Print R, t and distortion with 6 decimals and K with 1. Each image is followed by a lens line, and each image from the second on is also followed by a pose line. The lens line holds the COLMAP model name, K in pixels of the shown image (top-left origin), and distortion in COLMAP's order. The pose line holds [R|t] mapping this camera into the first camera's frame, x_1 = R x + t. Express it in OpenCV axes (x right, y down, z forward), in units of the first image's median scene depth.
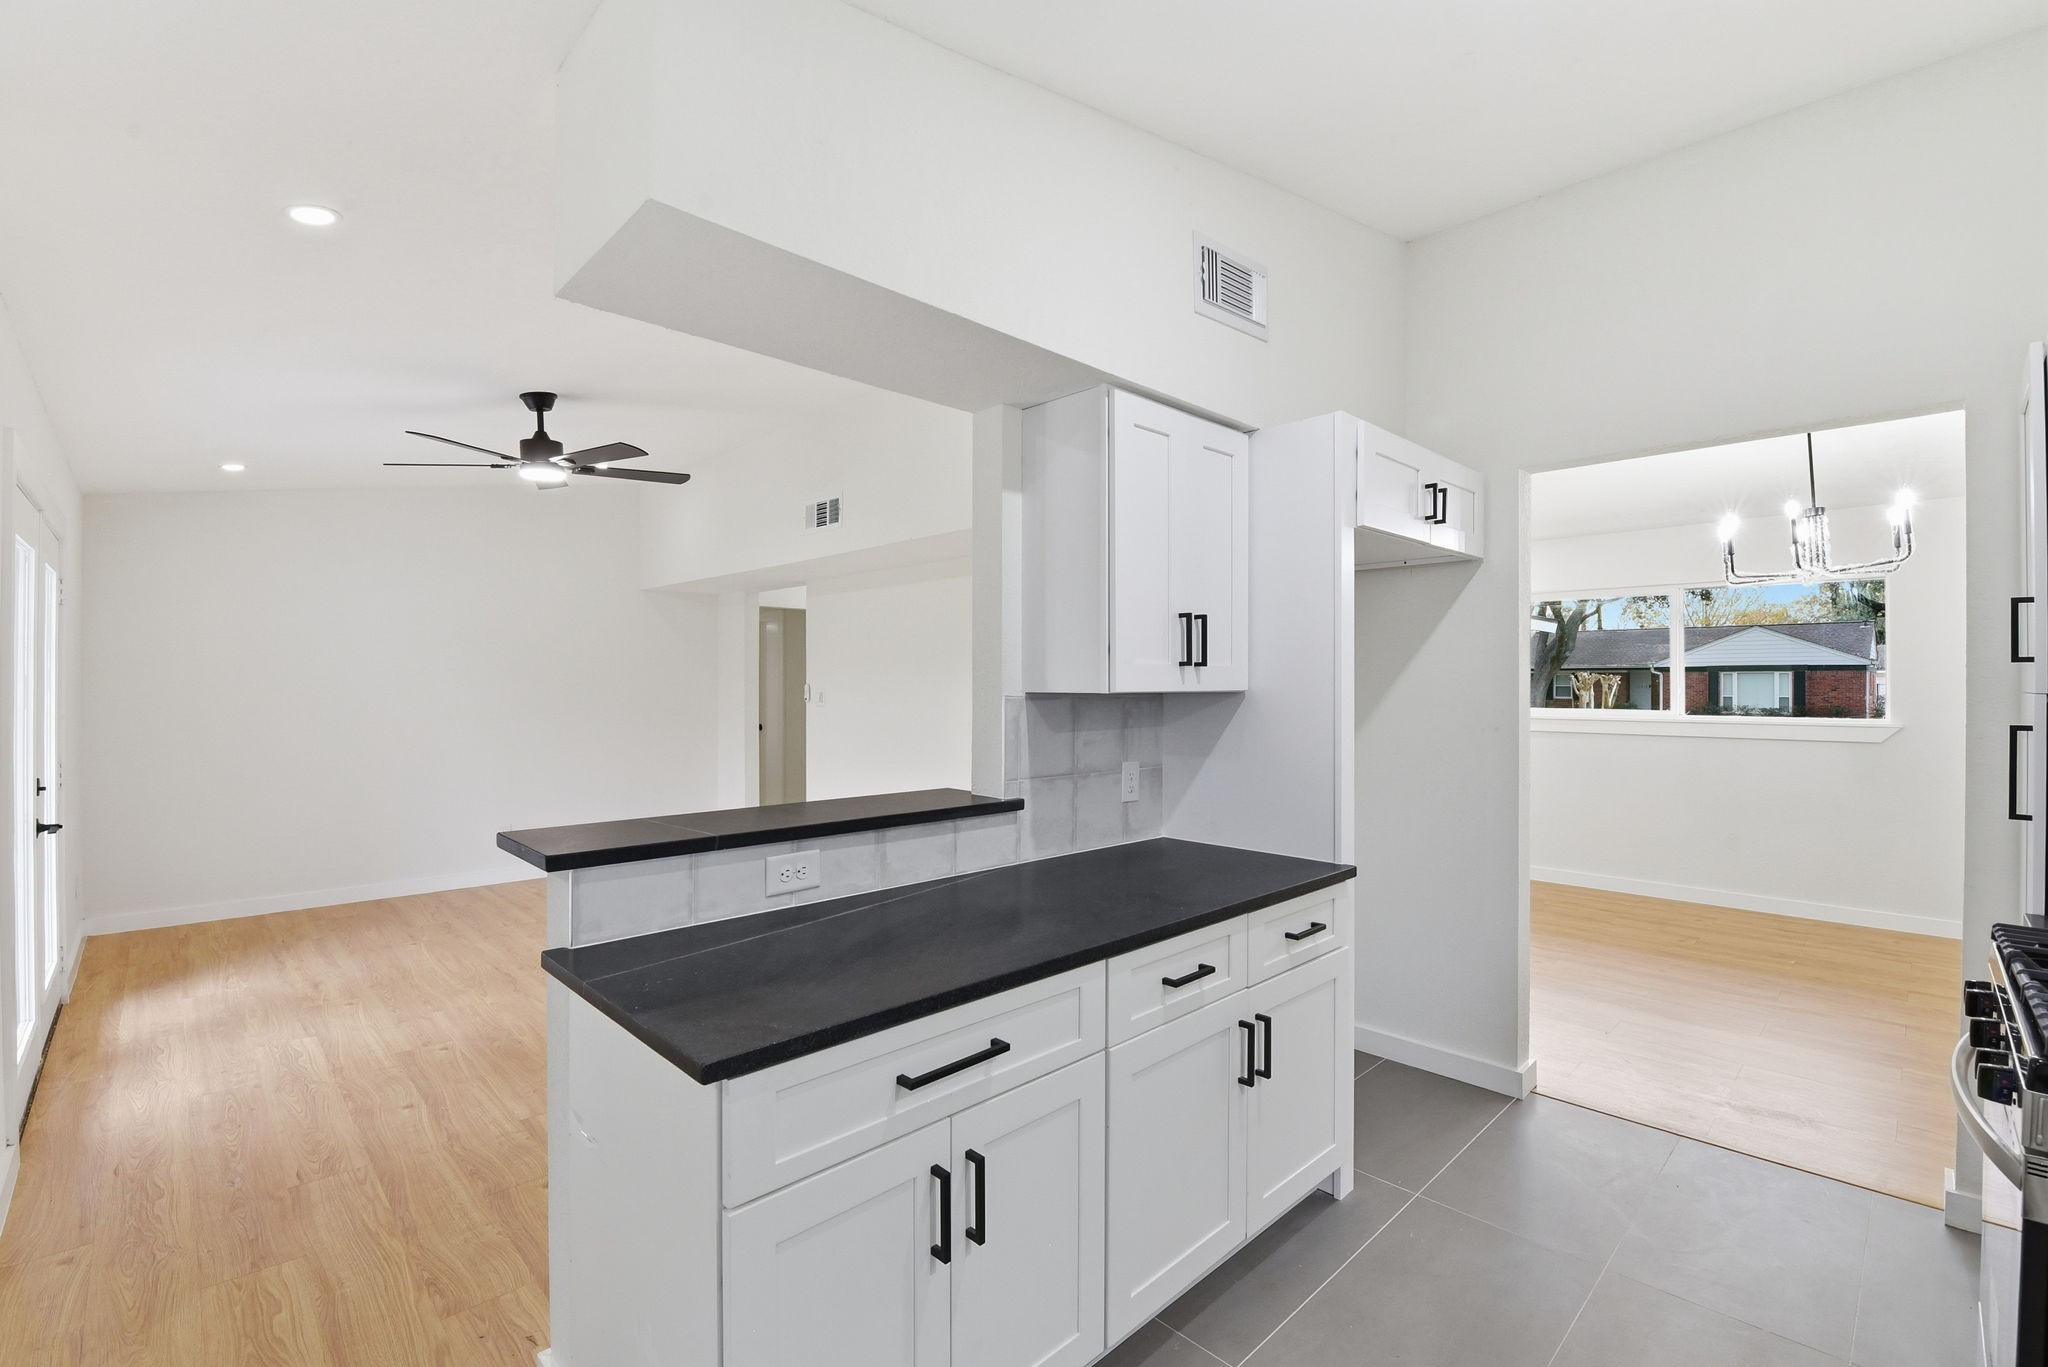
lens RADIAL K [[902.6, 0, 1024.0], [0, 902.6, 683.5], [0, 0, 1]] dist [-0.004200, -0.007710]
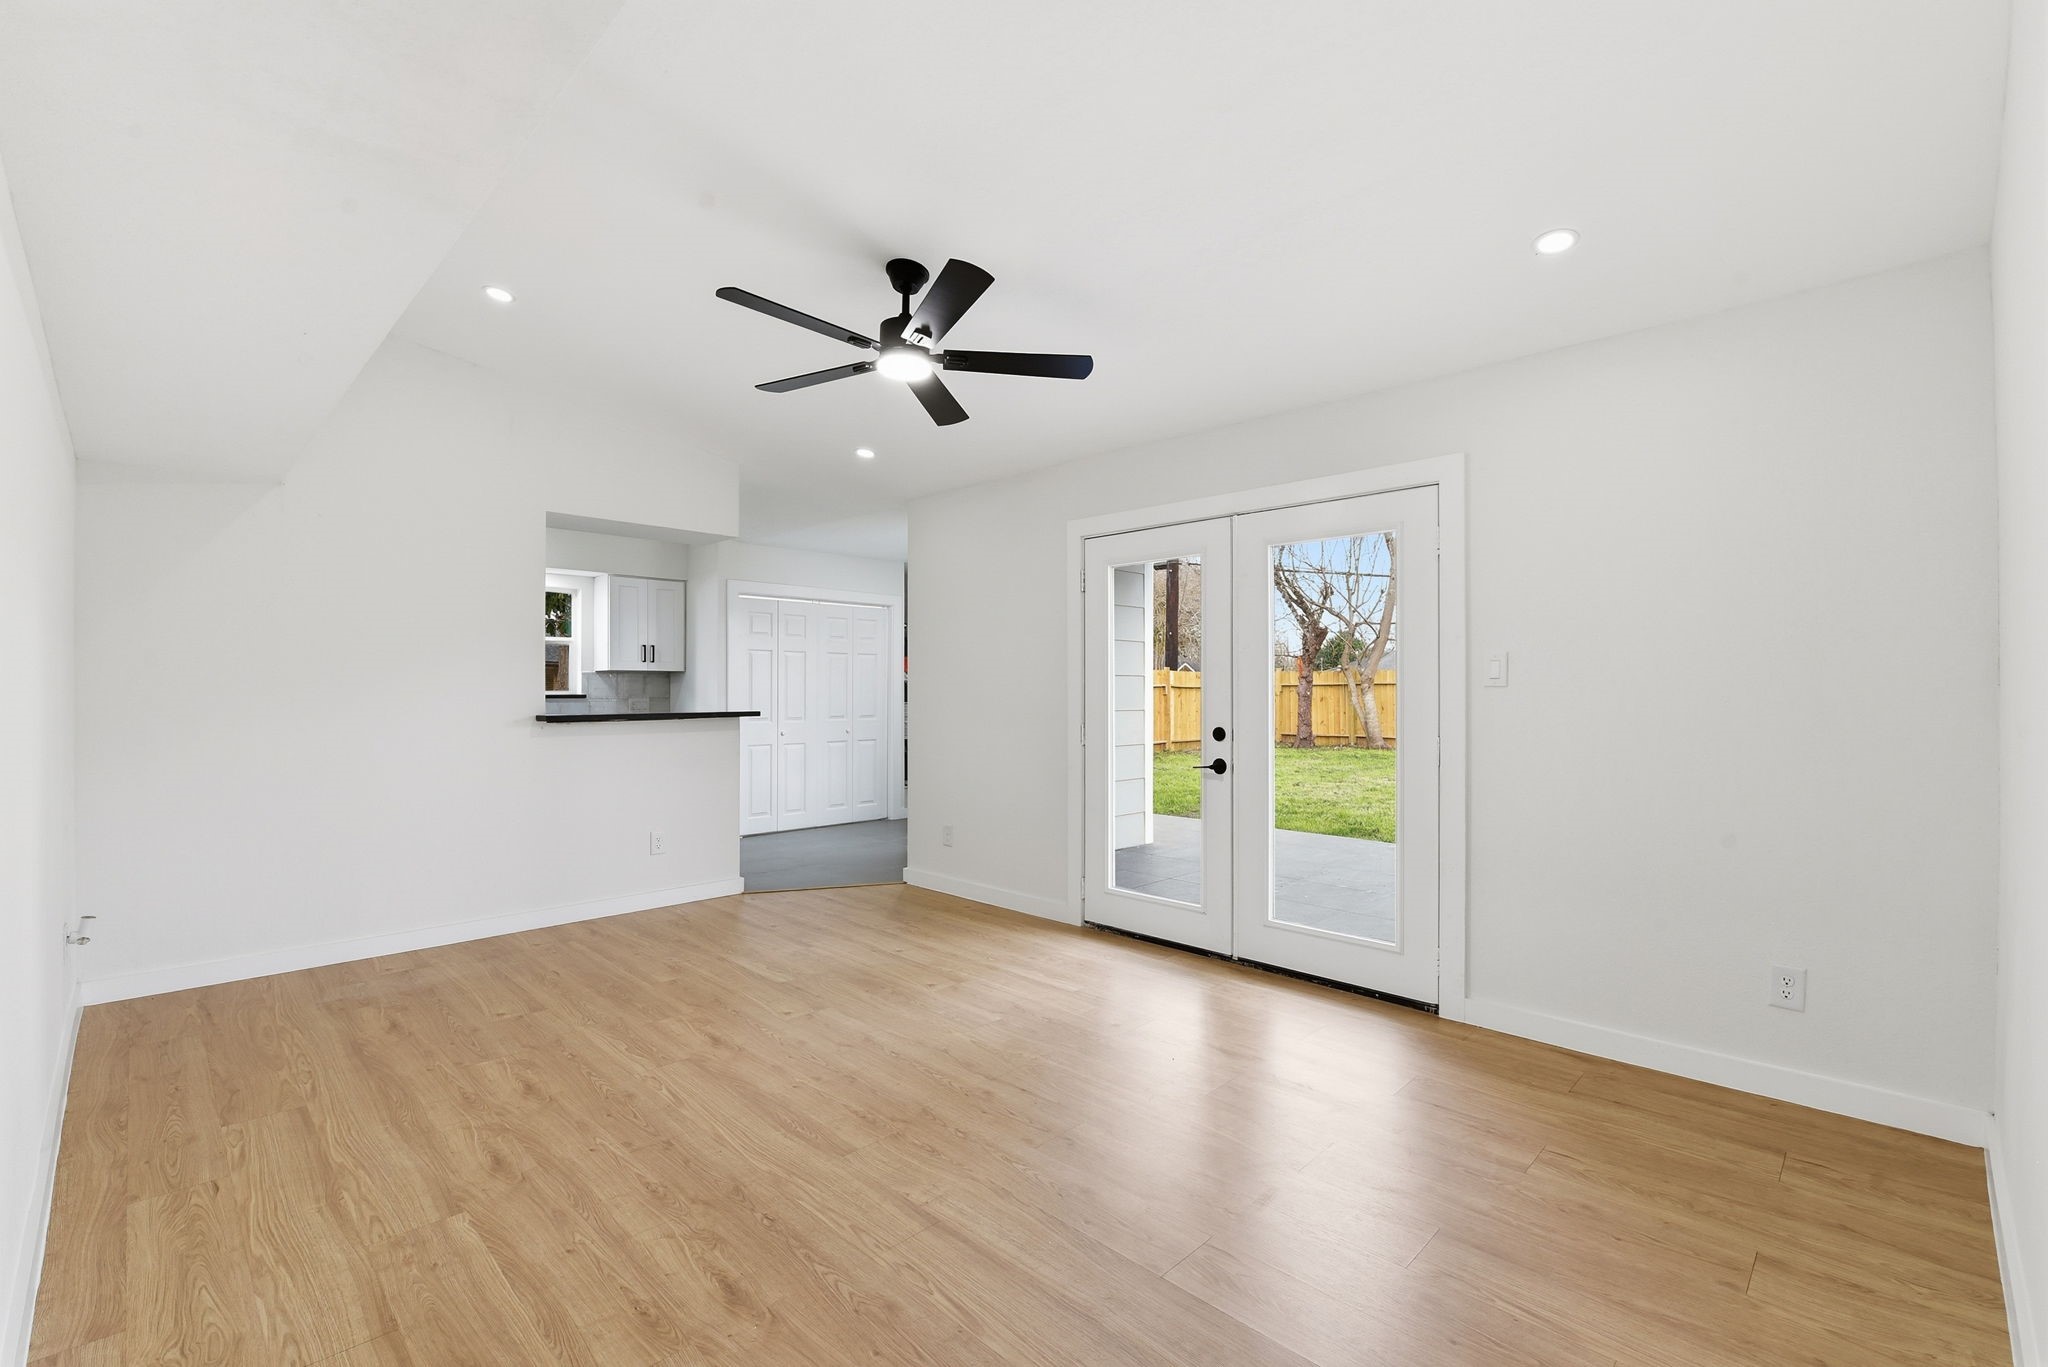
lens RADIAL K [[901.8, 0, 1024.0], [0, 901.8, 683.5], [0, 0, 1]] dist [-0.004431, -0.007731]
pose [[-0.999922, -0.003169, -0.012067, -1.046416], [-0.002976, 0.999868, -0.016003, 0.087479], [0.012116, -0.015966, -0.999799, 2.943587]]
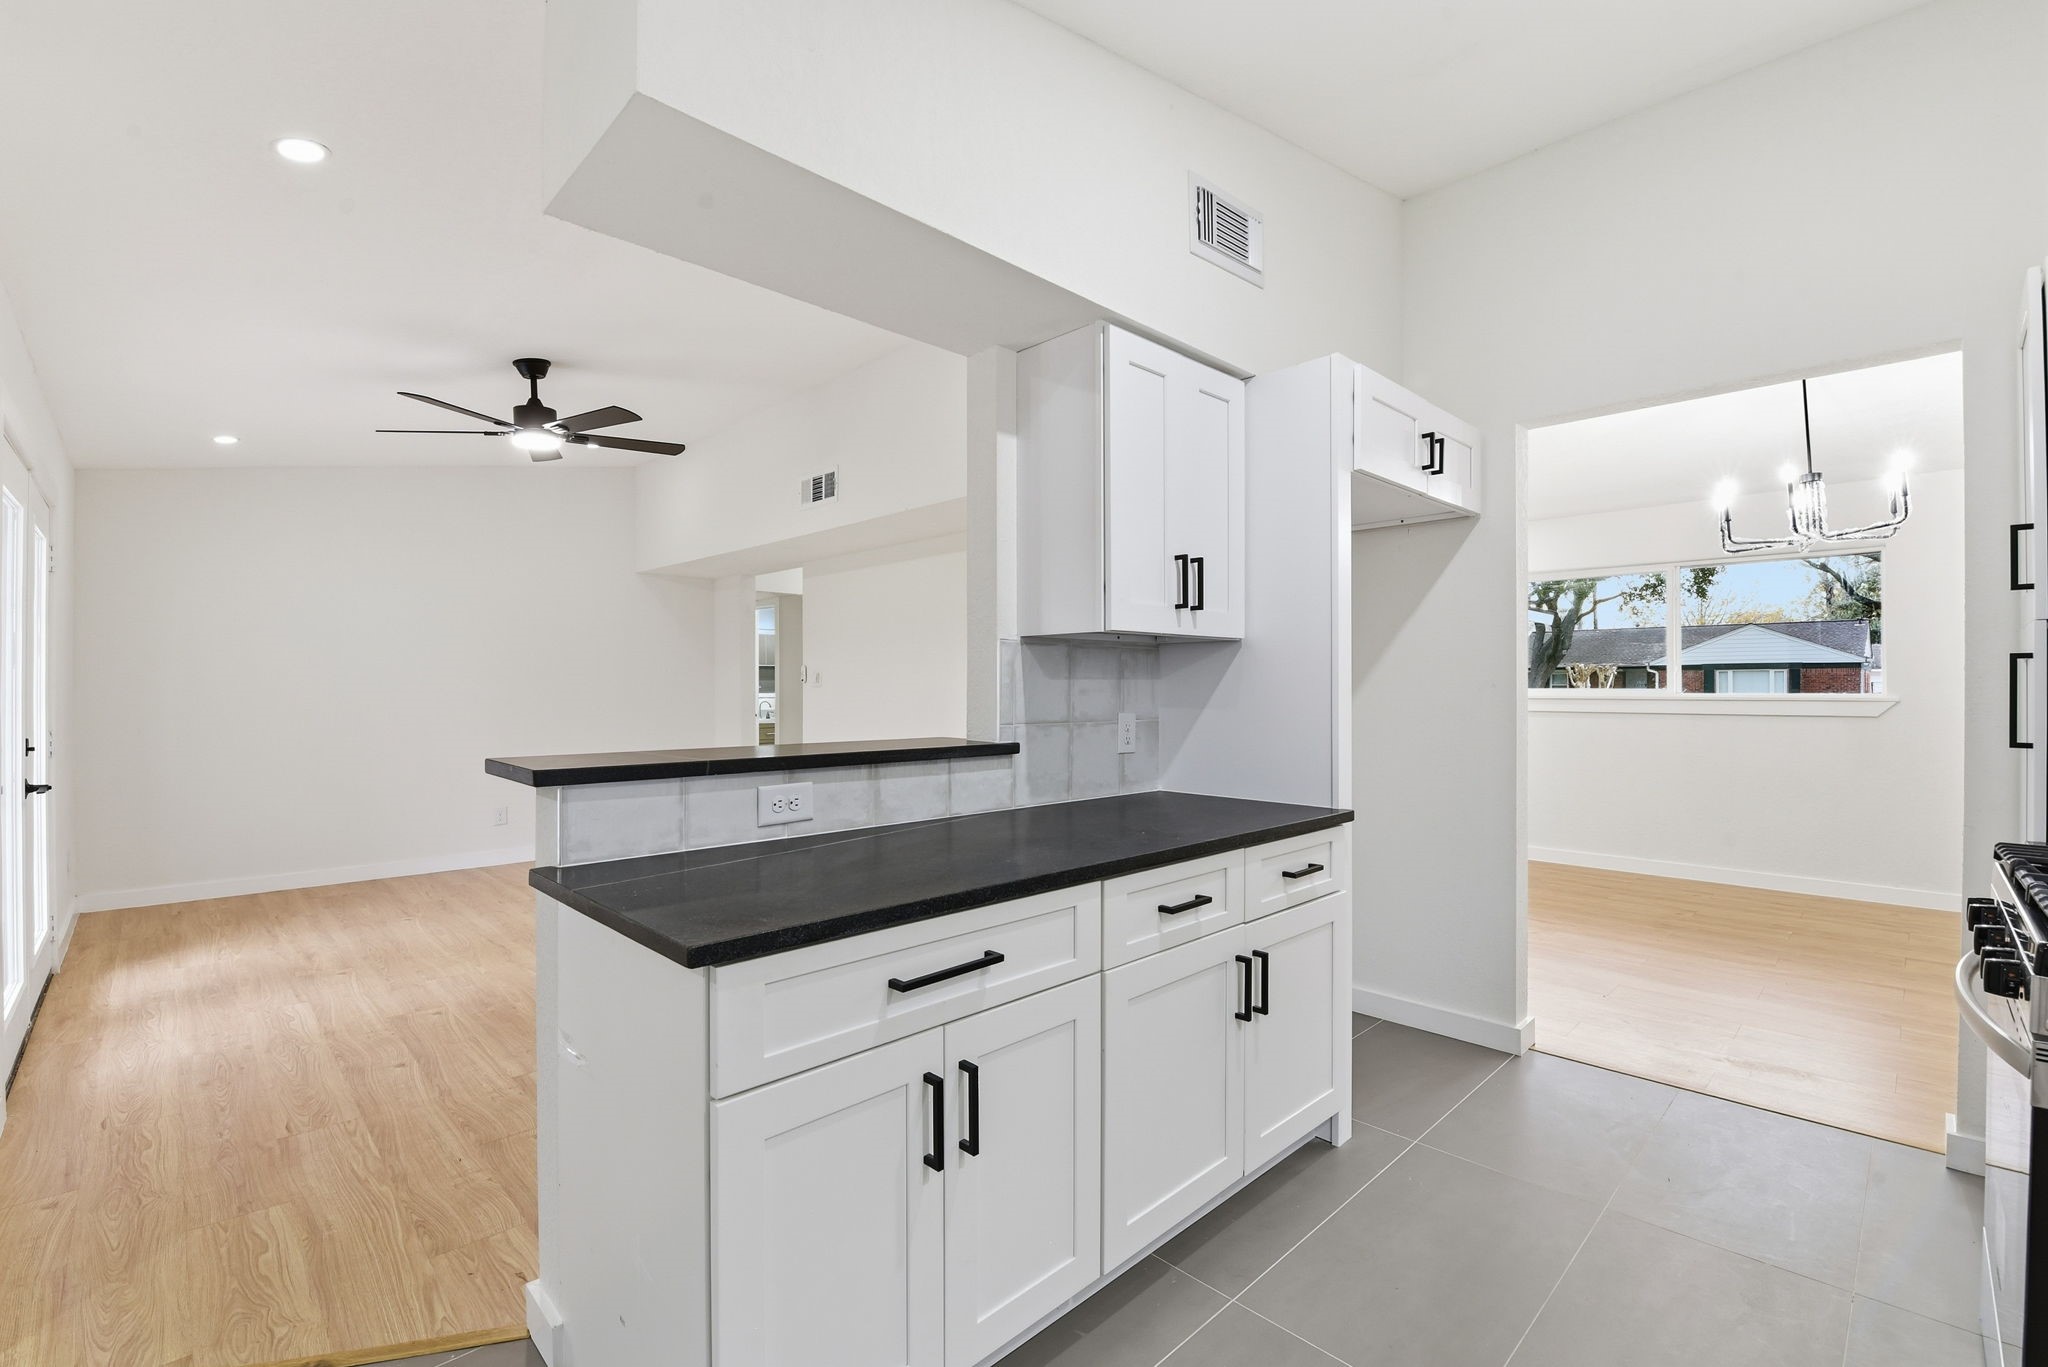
lens RADIAL K [[901.8, 0, 1024.0], [0, 901.8, 683.5], [0, 0, 1]] dist [-0.004431, -0.007731]
pose [[0.999995, -0.001501, 0.002709, 0.002522], [0.001501, 0.999999, 0.000101, 0.060615], [-0.002709, -0.000097, 0.999996, 0.007654]]
